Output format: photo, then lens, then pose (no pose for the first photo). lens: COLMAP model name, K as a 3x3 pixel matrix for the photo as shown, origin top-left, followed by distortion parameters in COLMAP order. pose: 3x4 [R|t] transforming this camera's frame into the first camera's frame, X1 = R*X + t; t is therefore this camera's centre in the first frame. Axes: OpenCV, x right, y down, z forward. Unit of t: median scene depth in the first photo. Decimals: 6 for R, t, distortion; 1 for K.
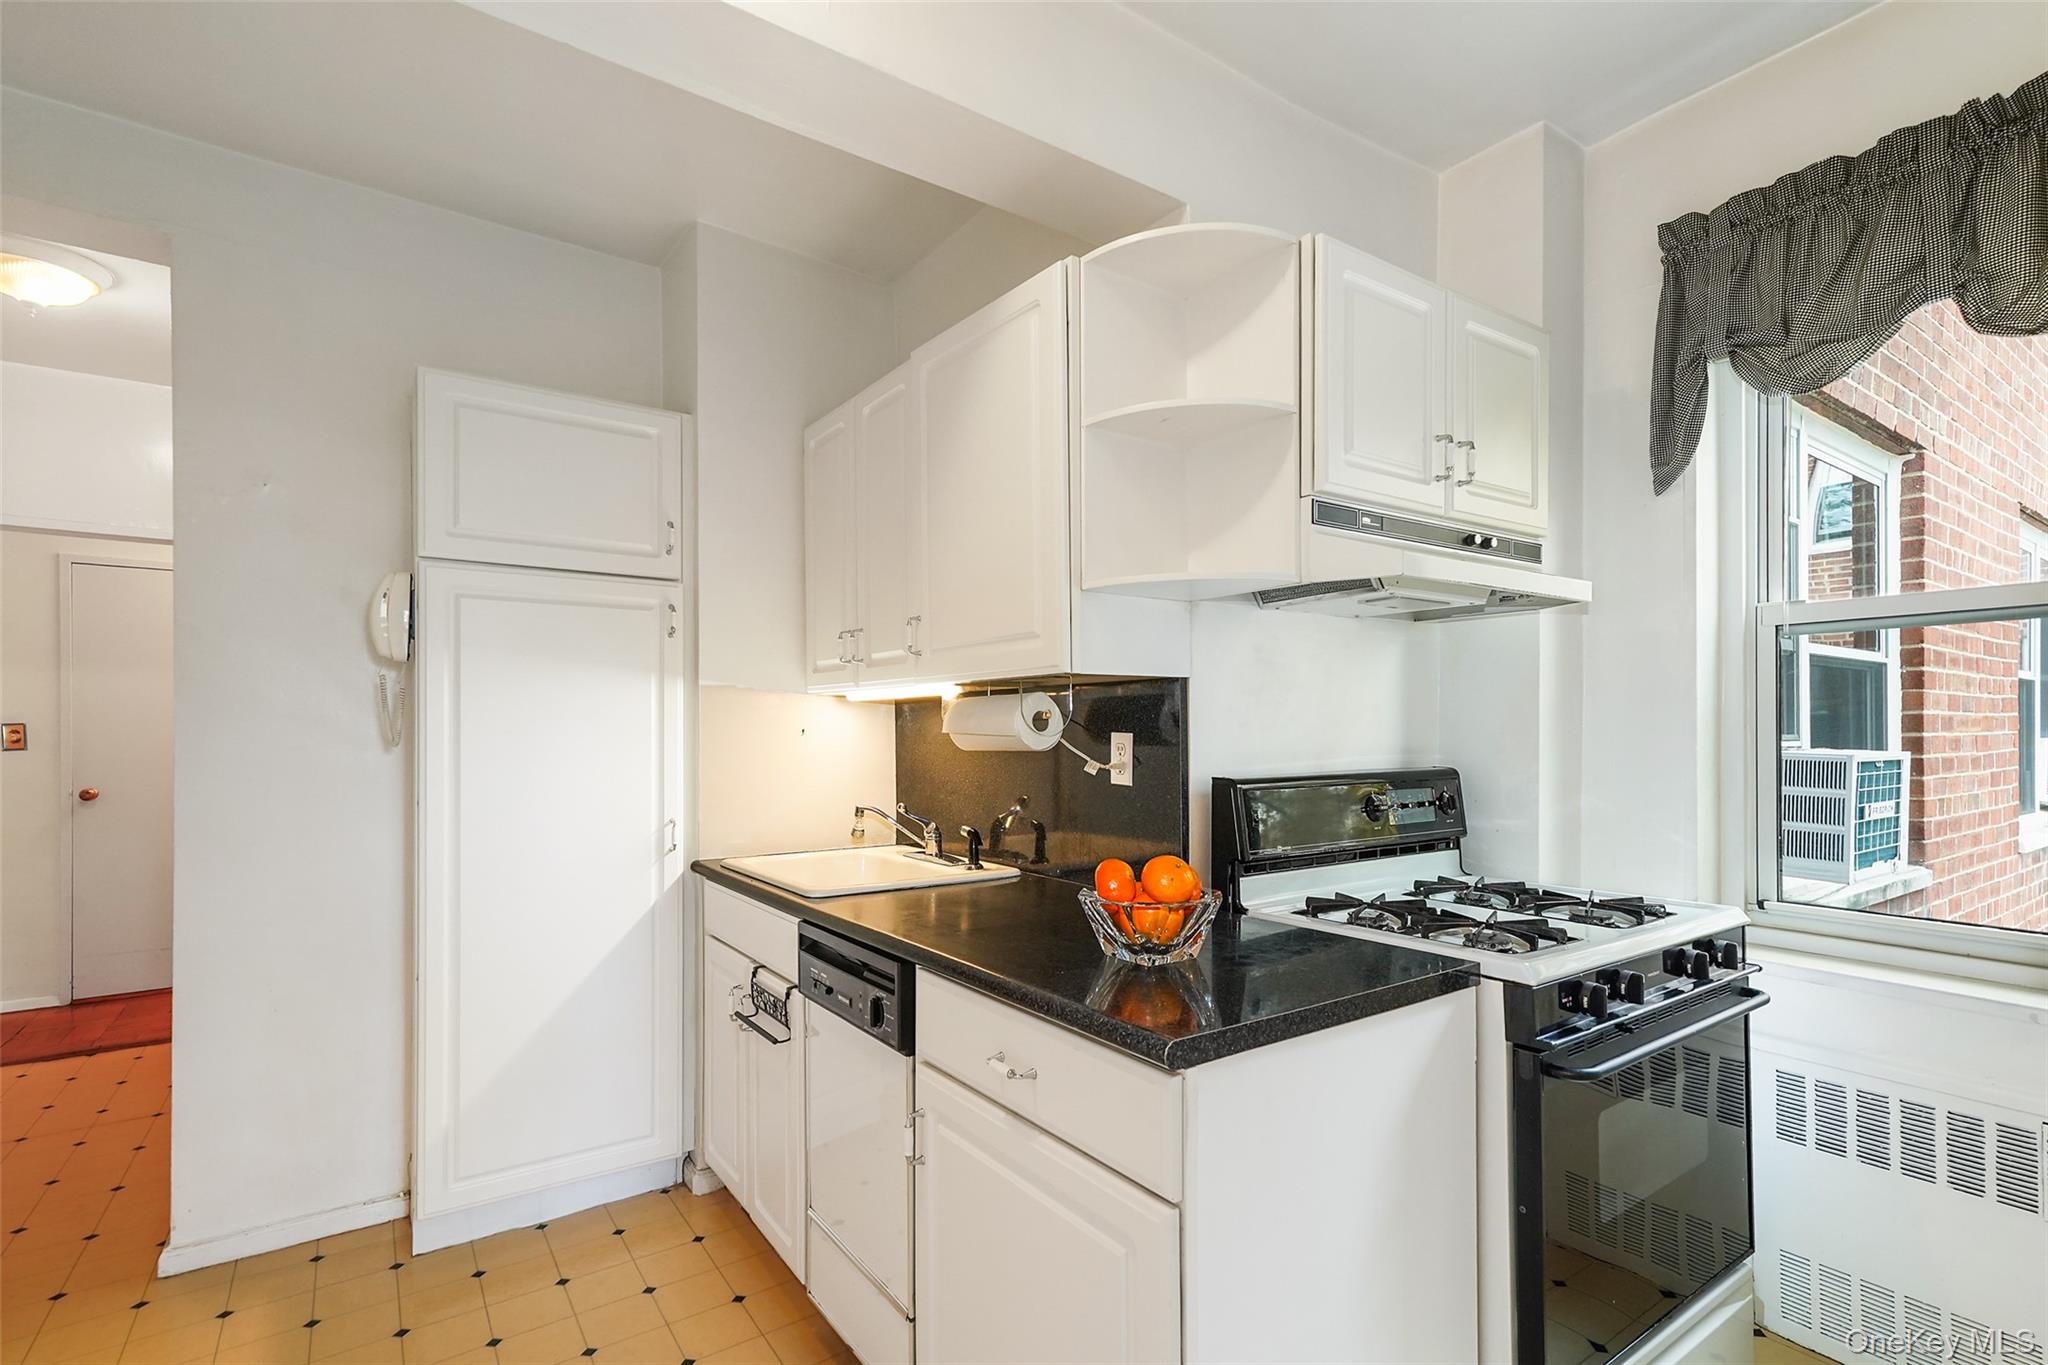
lens RADIAL K [[959.6, 0, 1028.6], [0, 959.6, 700.6], [0, 0, 1]] dist [0.014545, 0.000287]
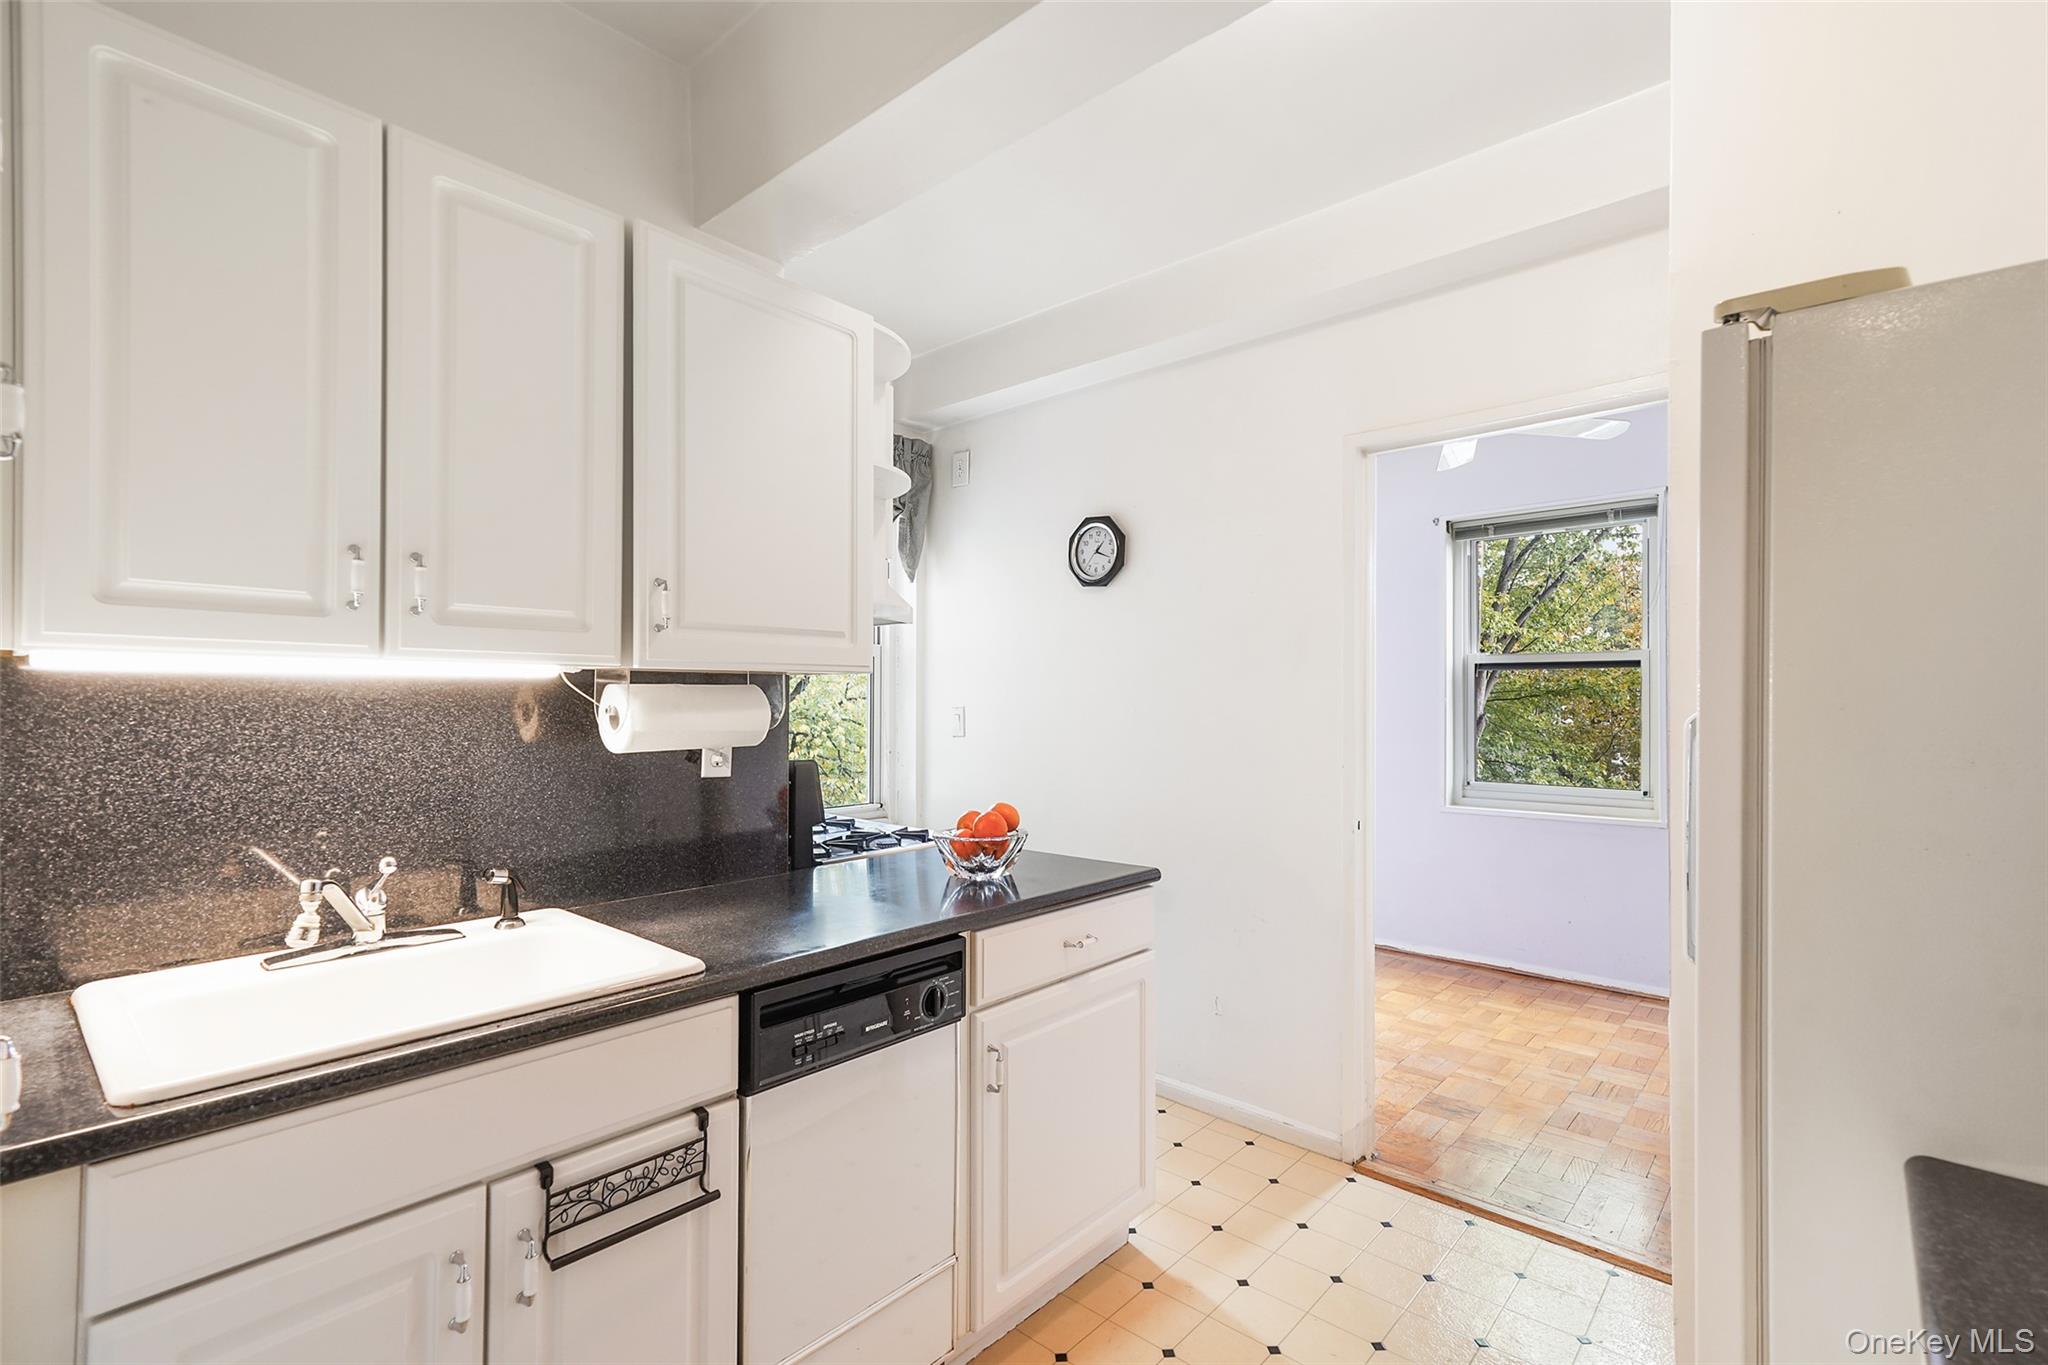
lens RADIAL K [[959.6, 0, 1028.6], [0, 959.6, 700.6], [0, 0, 1]] dist [0.014545, 0.000287]
pose [[-0.235991, 0.008089, 0.971722, -1.049135], [-0.012533, 0.999857, -0.011367, 0.018374], [-0.971674, -0.014861, -0.235856, 1.034982]]
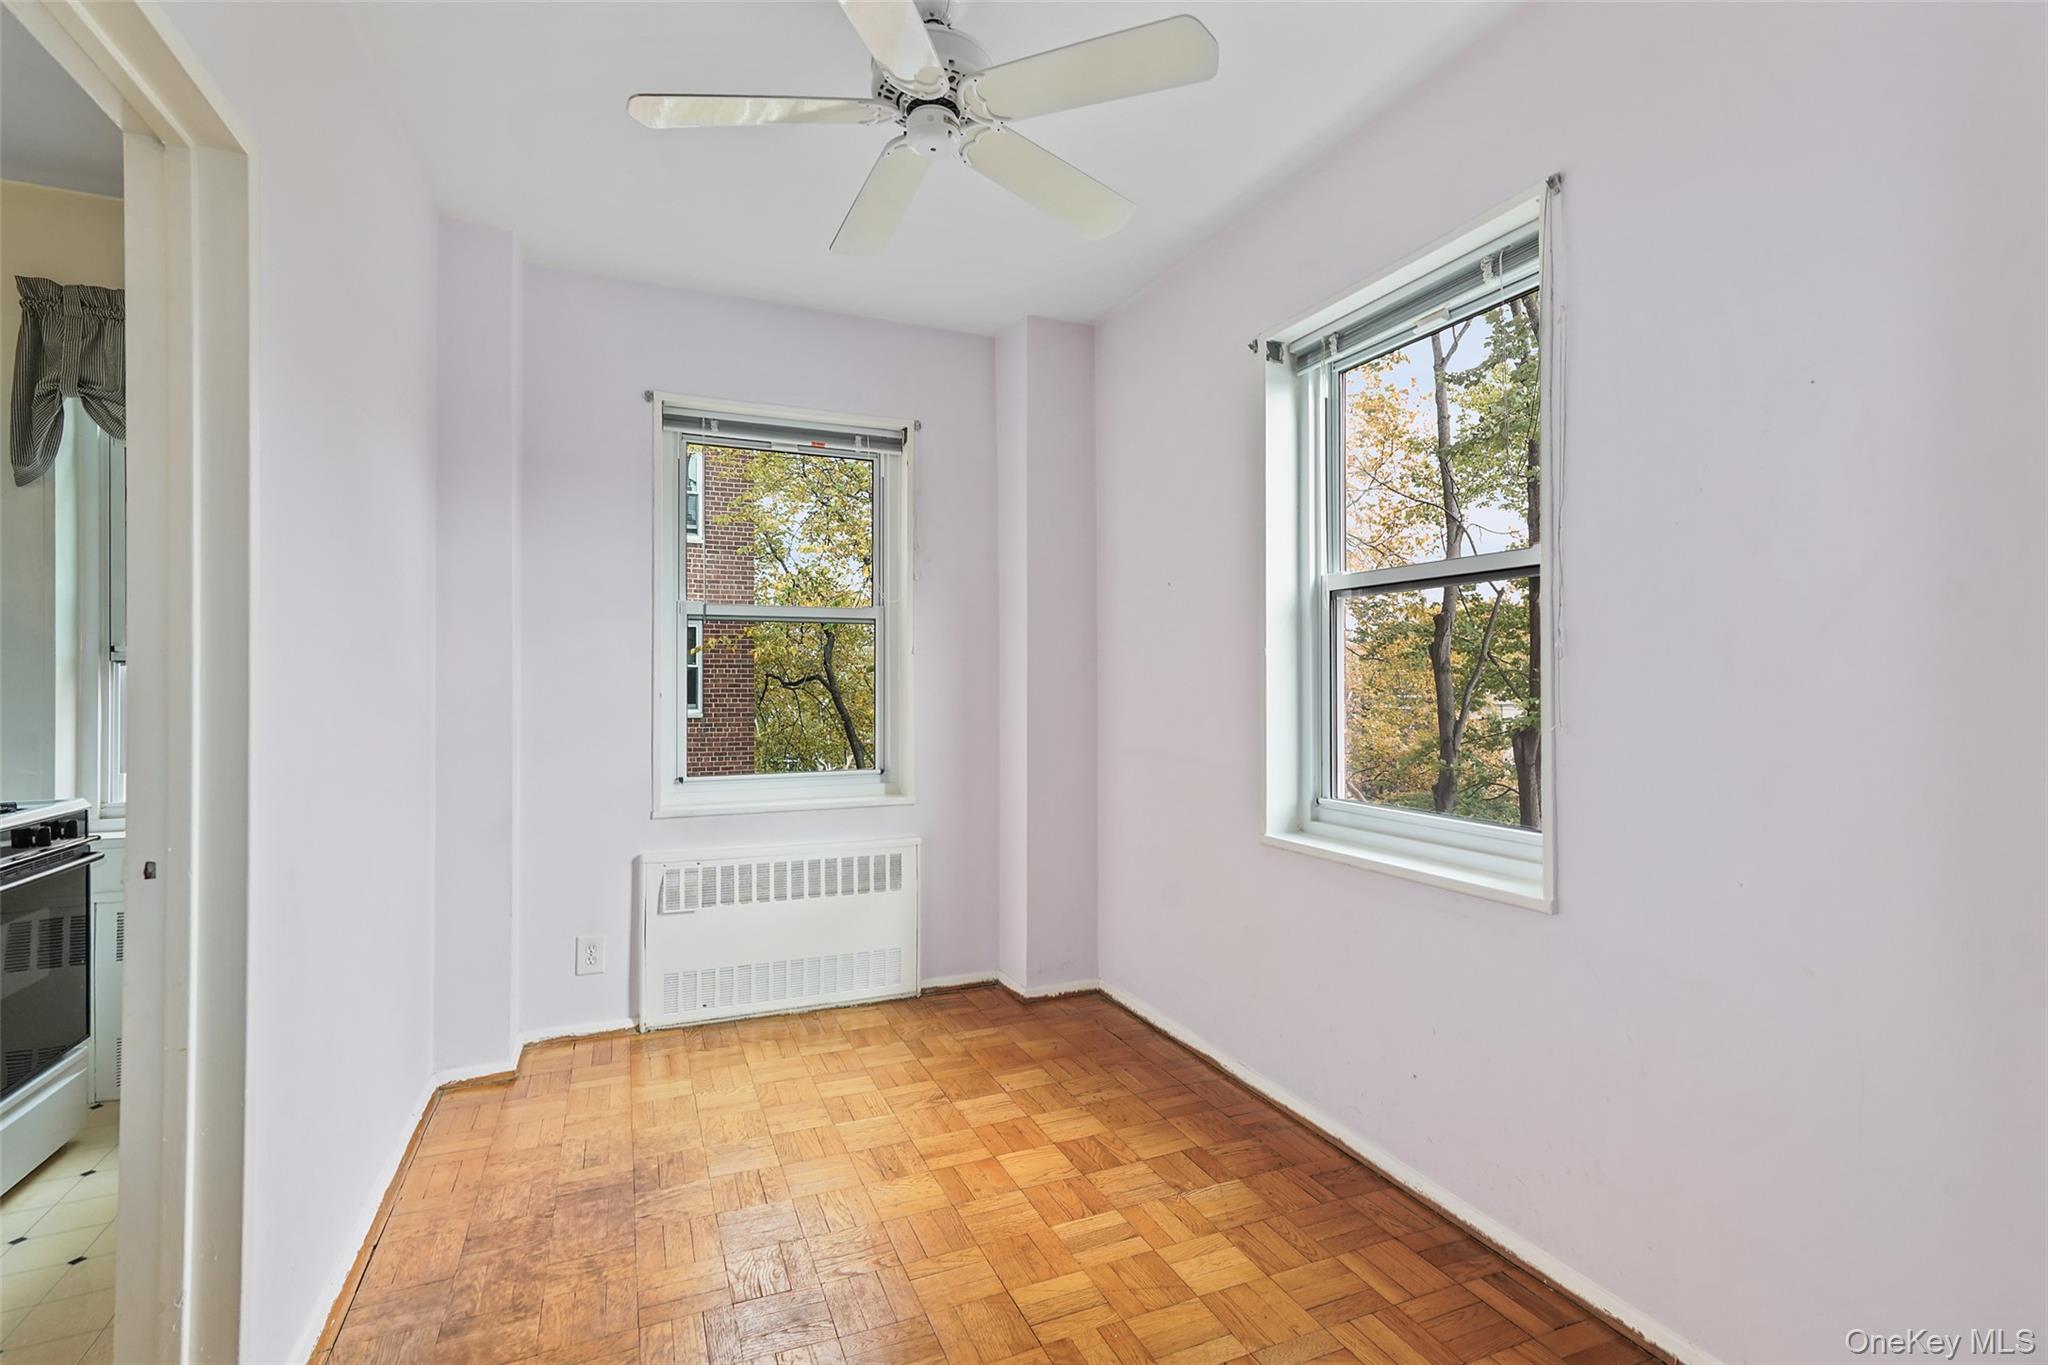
lens RADIAL K [[973.2, 0, 1027.4], [0, 973.2, 674.2], [0, 0, 1]] dist [0.024319, 0.000152]
pose [[0.206209, 0.007119, 0.978482, -0.374260], [-0.012437, 0.999912, -0.004654, 0.021450], [-0.978429, -0.011210, 0.206280, -0.601123]]
